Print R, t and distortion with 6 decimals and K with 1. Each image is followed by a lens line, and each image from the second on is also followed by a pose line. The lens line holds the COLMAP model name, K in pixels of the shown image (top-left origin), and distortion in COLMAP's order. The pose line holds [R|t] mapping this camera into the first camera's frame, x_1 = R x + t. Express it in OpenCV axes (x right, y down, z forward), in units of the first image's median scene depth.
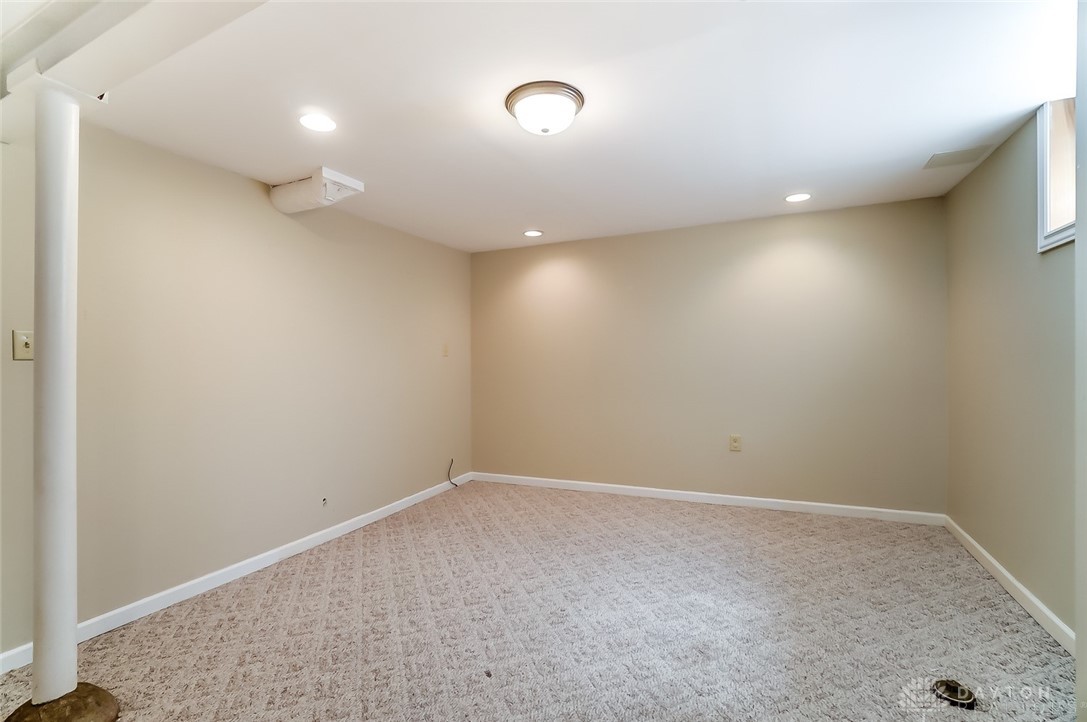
lens RADIAL K [[471.7, 0, 527.9], [0, 471.7, 366.8], [0, 0, 1]] dist [-0.037082, 0.000084]
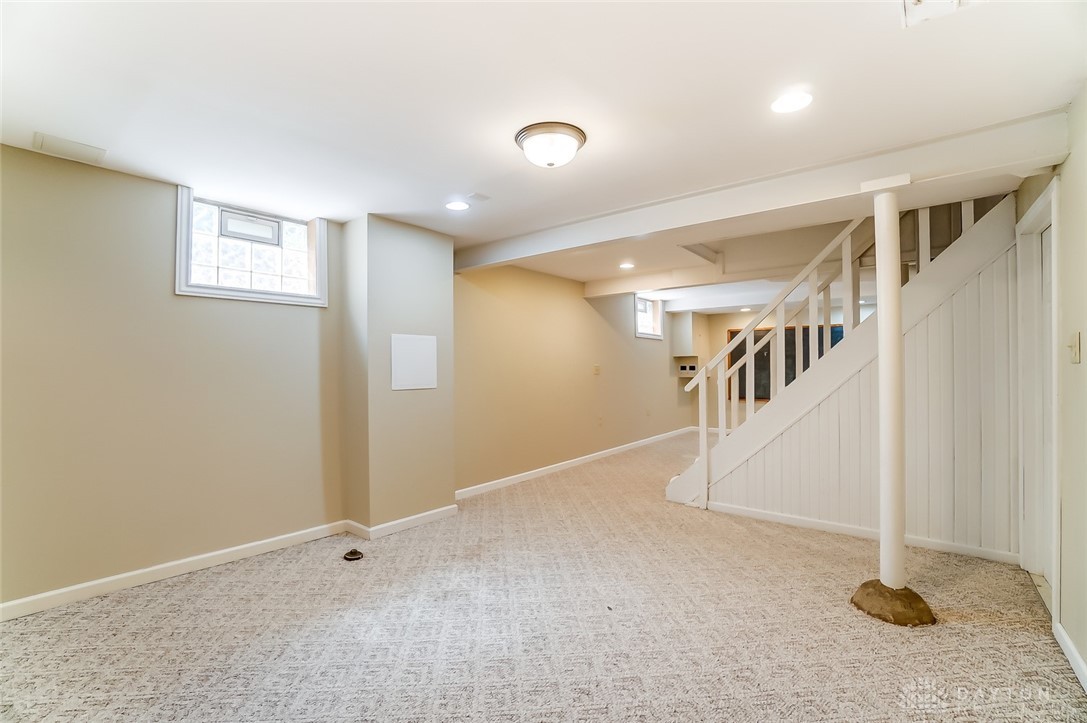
lens RADIAL K [[471.7, 0, 527.9], [0, 471.7, 367.3], [0, 0, 1]] dist [-0.037082, 0.000084]
pose [[-0.970225, 0.015949, 0.241681, -0.166890], [0.016157, 0.999869, -0.001121, -0.024917], [-0.241667, 0.002817, -0.970355, 2.044071]]
